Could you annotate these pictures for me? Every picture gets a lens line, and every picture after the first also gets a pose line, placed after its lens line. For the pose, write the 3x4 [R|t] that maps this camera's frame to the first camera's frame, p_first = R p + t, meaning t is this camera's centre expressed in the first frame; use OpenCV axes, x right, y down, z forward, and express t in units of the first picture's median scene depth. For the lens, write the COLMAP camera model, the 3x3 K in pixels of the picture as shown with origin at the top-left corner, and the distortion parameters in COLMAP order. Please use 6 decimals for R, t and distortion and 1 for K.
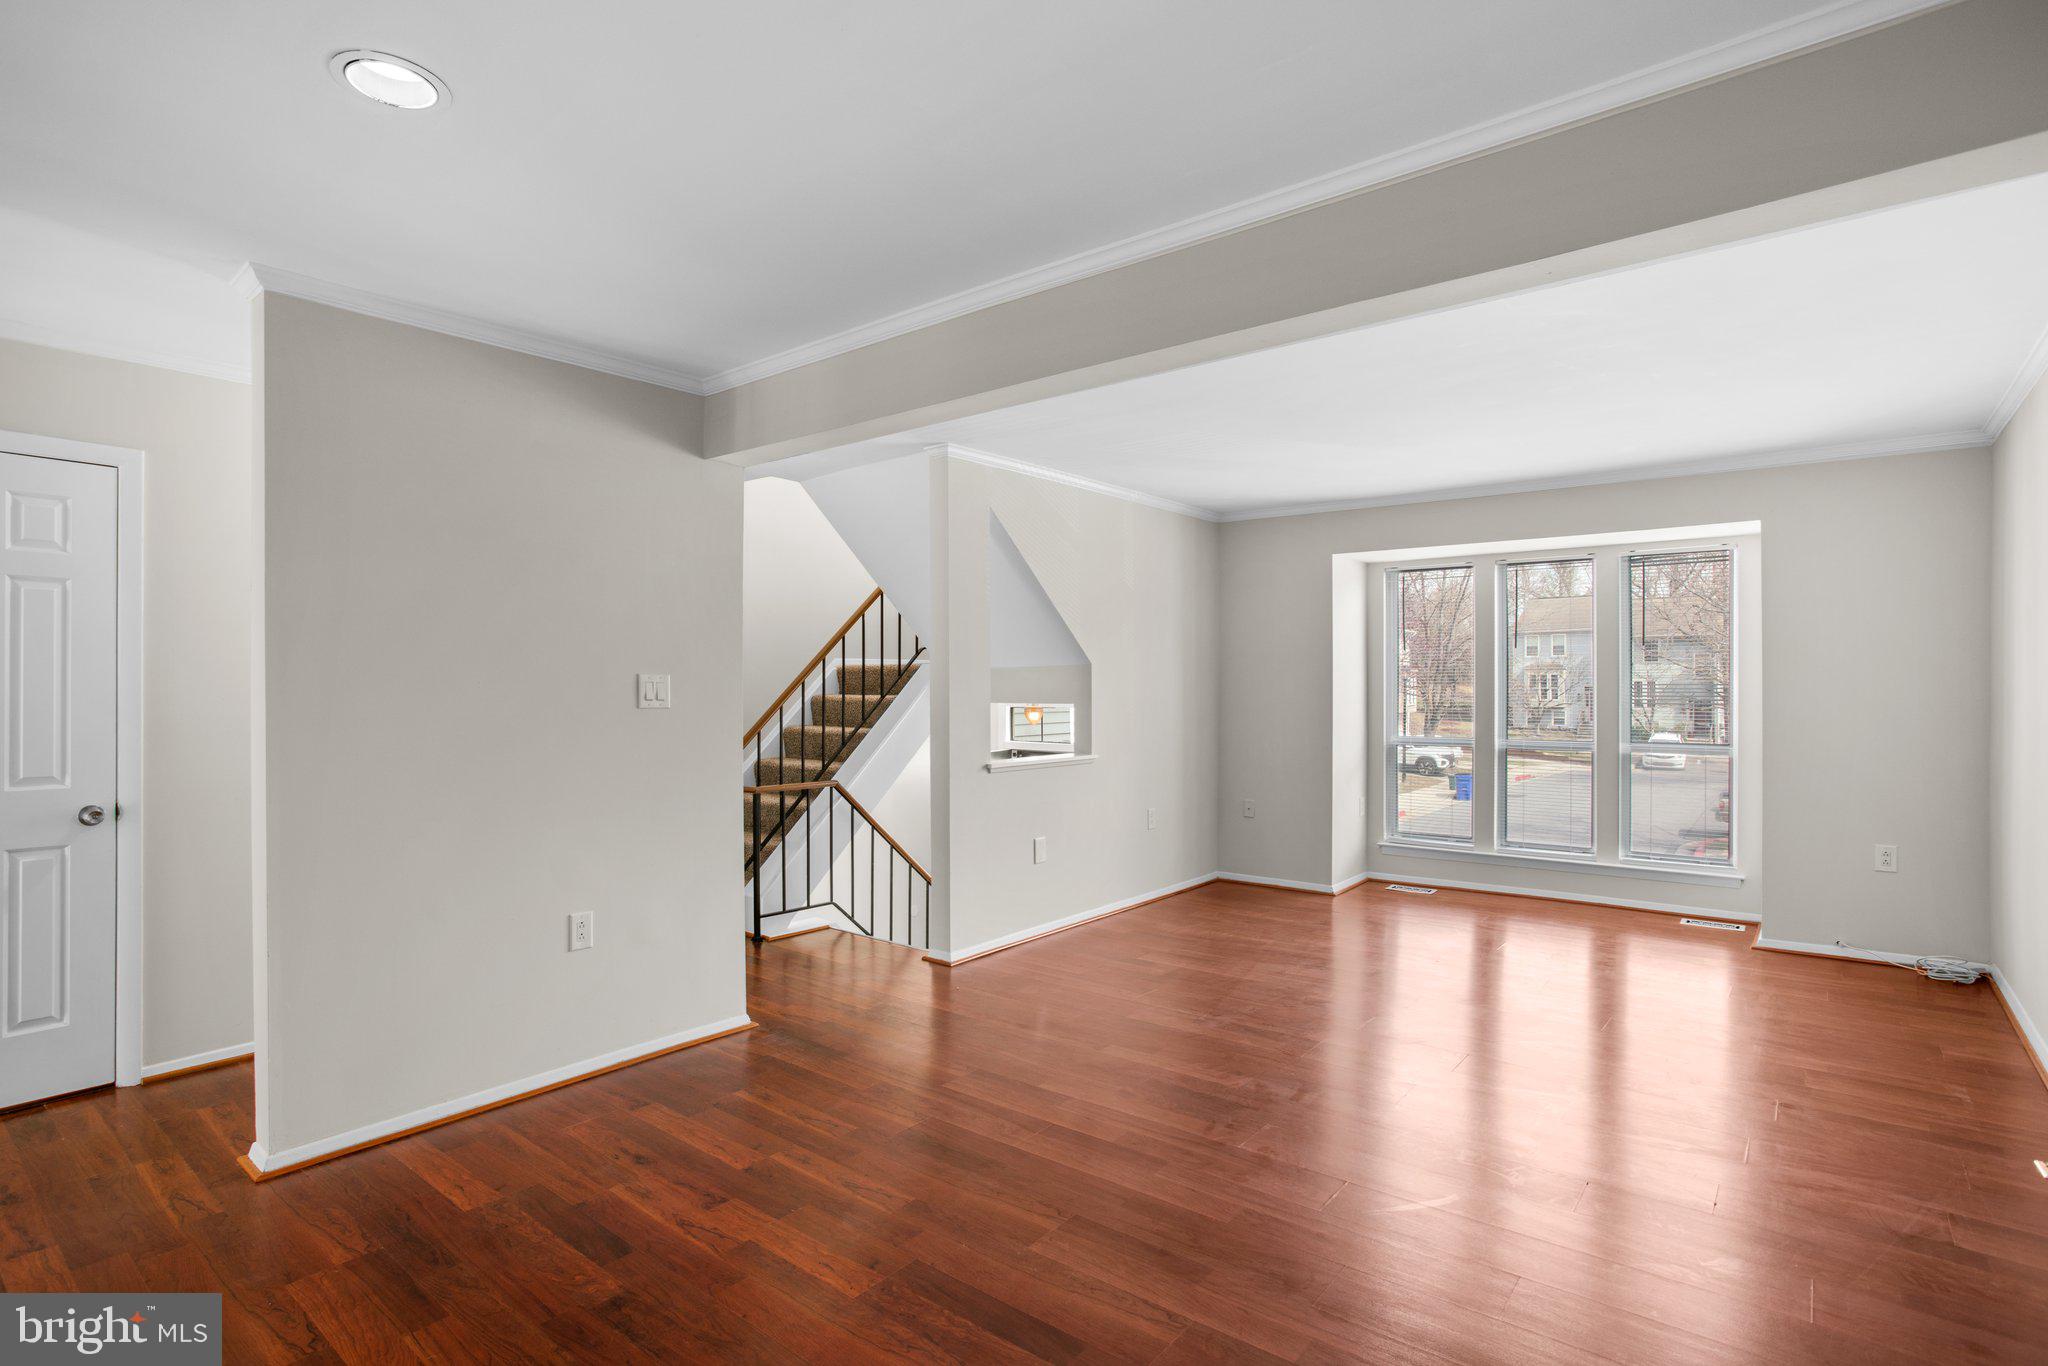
lens RADIAL K [[1009.3, 0, 1023.1], [0, 1009.3, 689.9], [0, 0, 1]] dist [-0.069818, 0.041277]
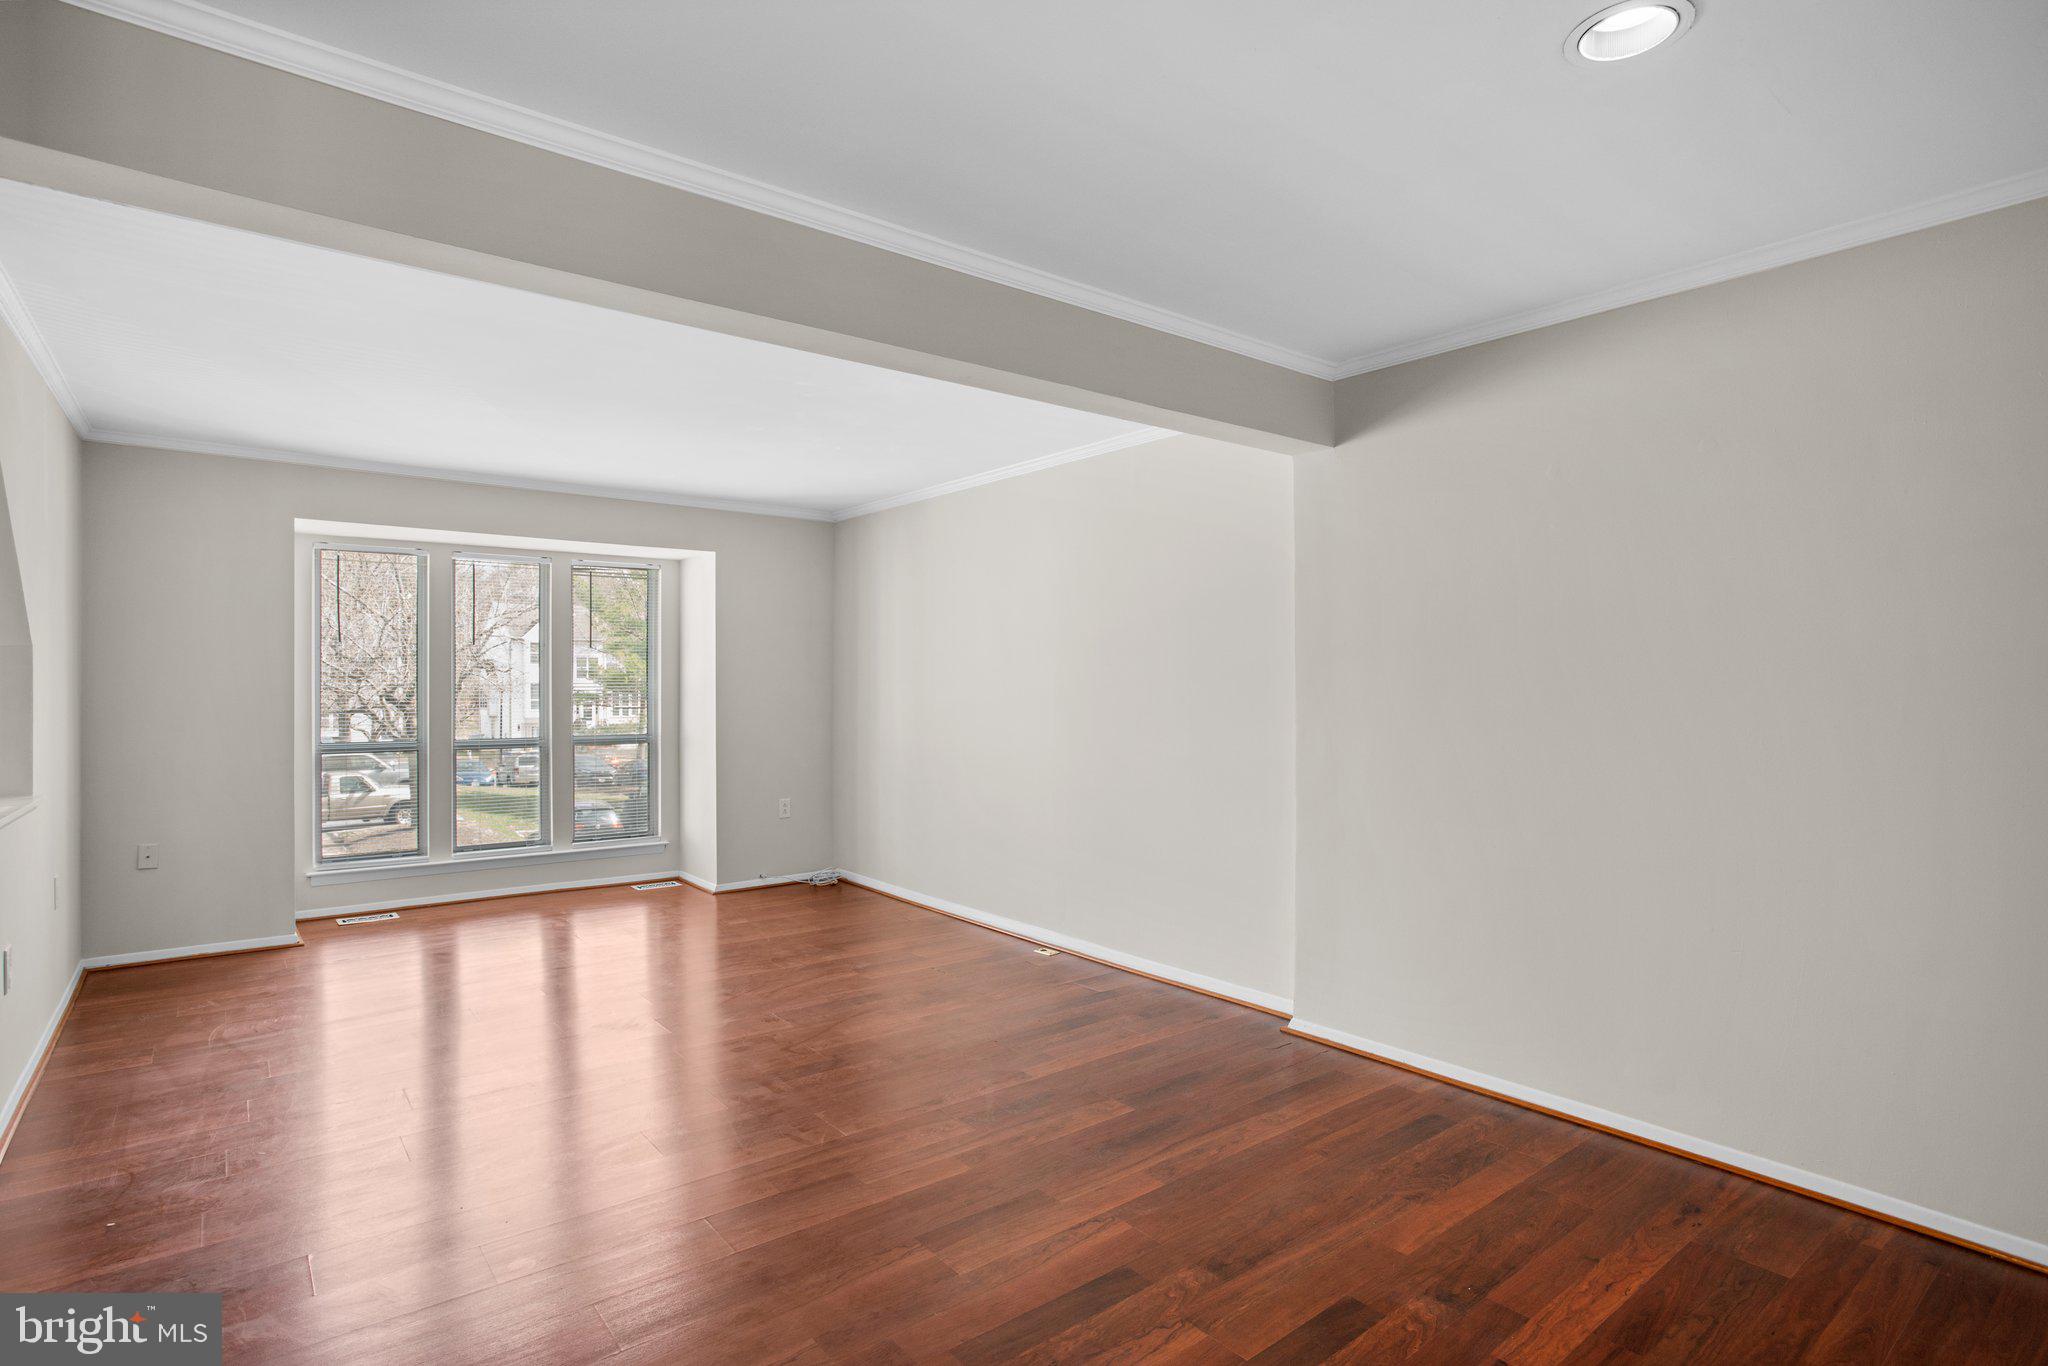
lens RADIAL K [[1009.3, 0, 1023.1], [0, 1009.3, 689.9], [0, 0, 1]] dist [-0.069818, 0.041277]
pose [[0.222141, -0.005460, 0.974999, -0.371698], [0.003665, 0.999982, 0.004765, -0.000612], [-0.975008, 0.002515, 0.222157, 0.300502]]
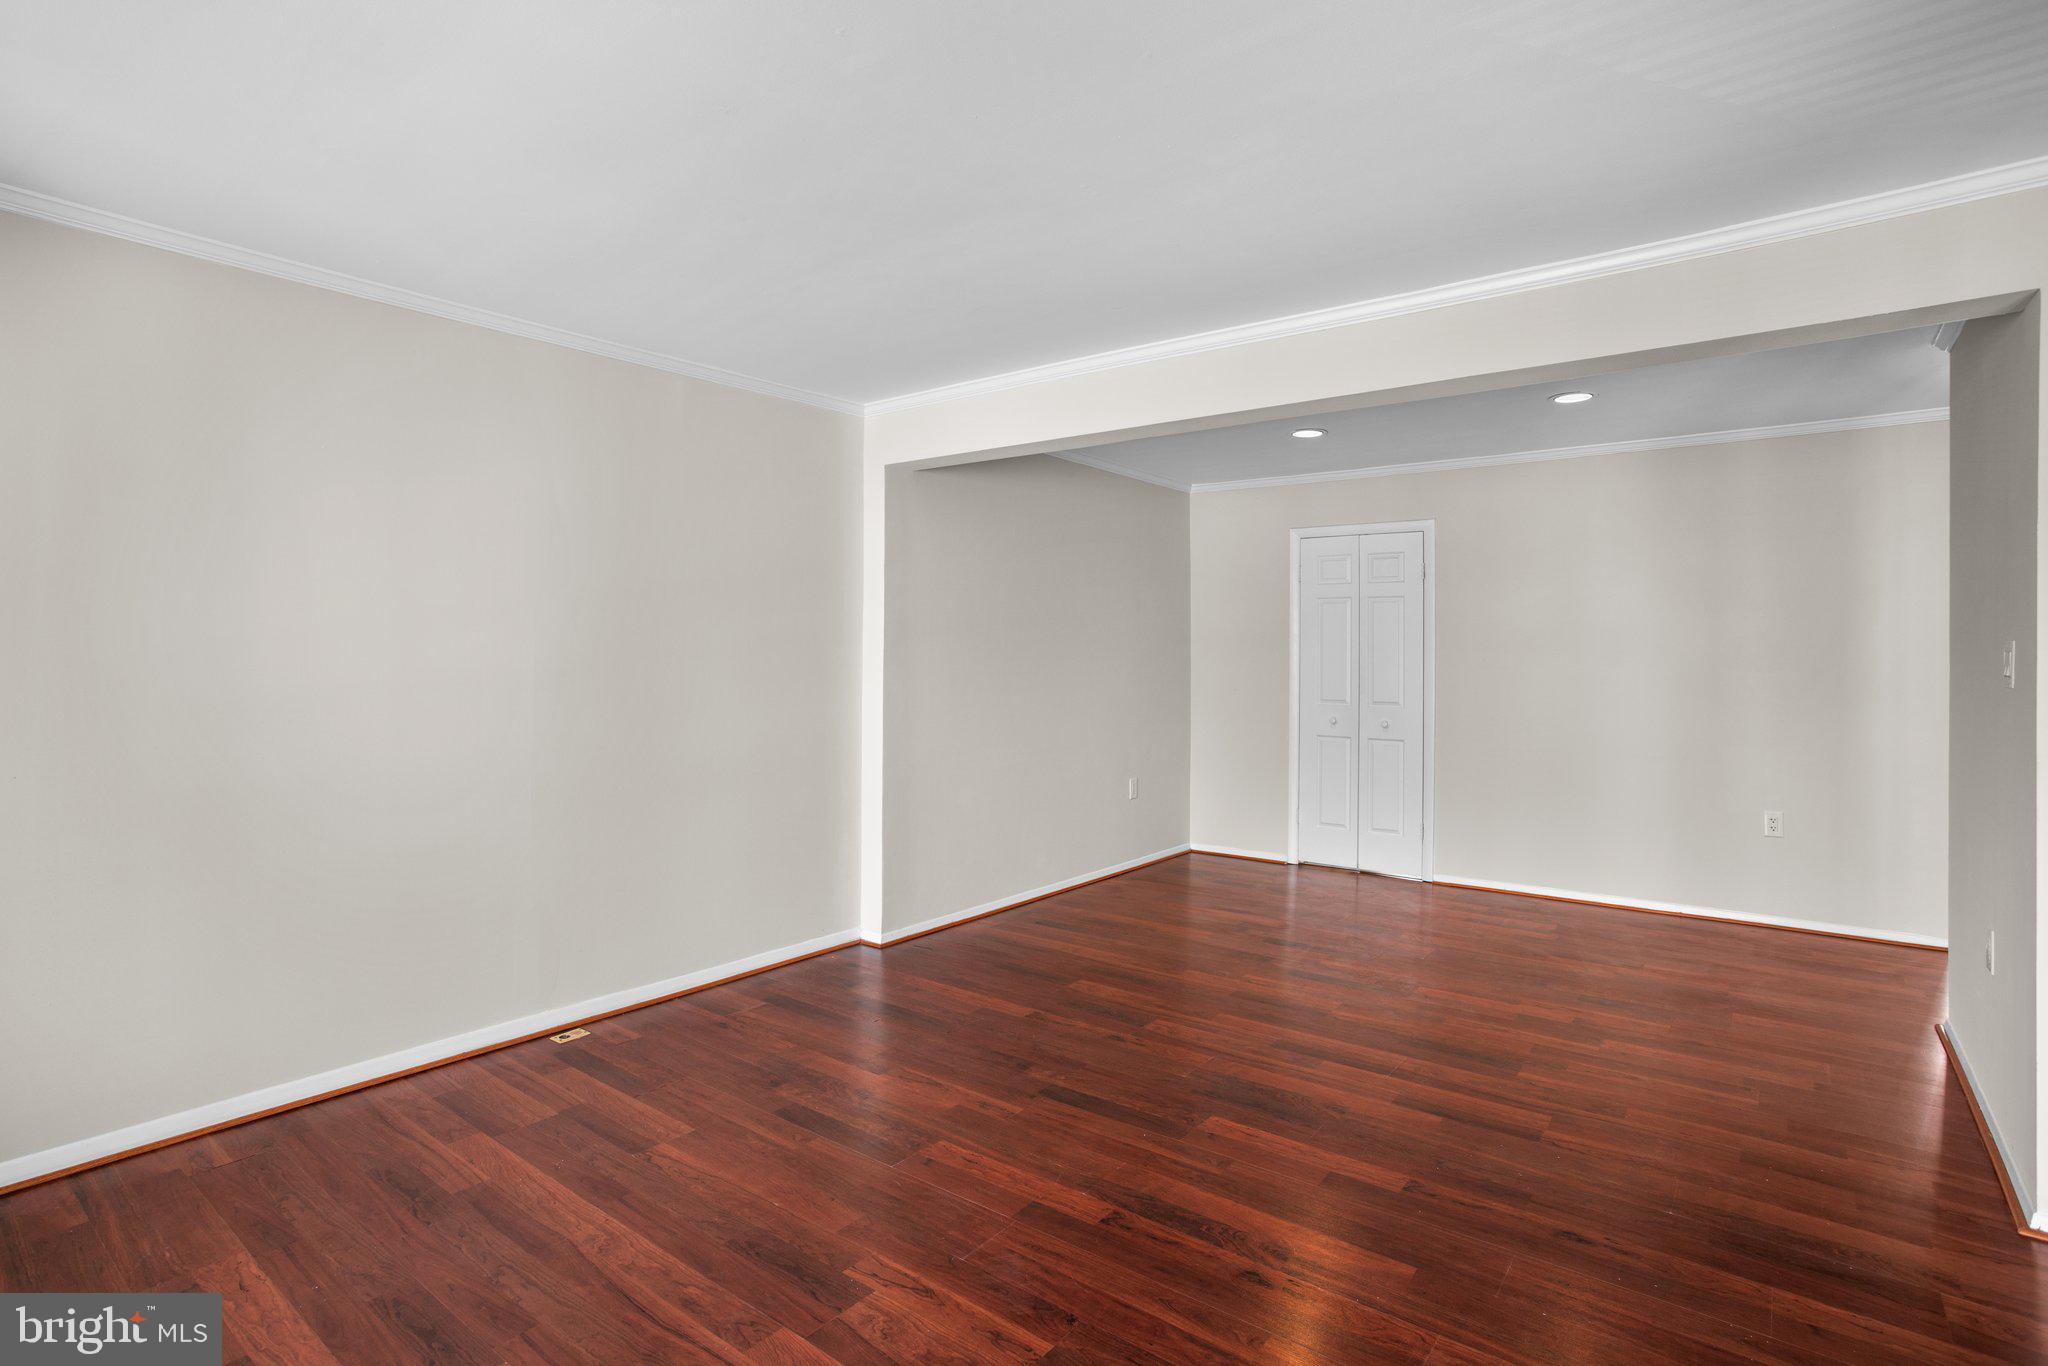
lens RADIAL K [[1009.3, 0, 1023.1], [0, 1009.3, 689.9], [0, 0, 1]] dist [-0.069818, 0.041277]
pose [[-0.999880, -0.008991, -0.012642, 0.226325], [-0.009437, 0.999319, 0.035667, 0.001889], [0.012313, 0.035782, -0.999284, 1.066239]]
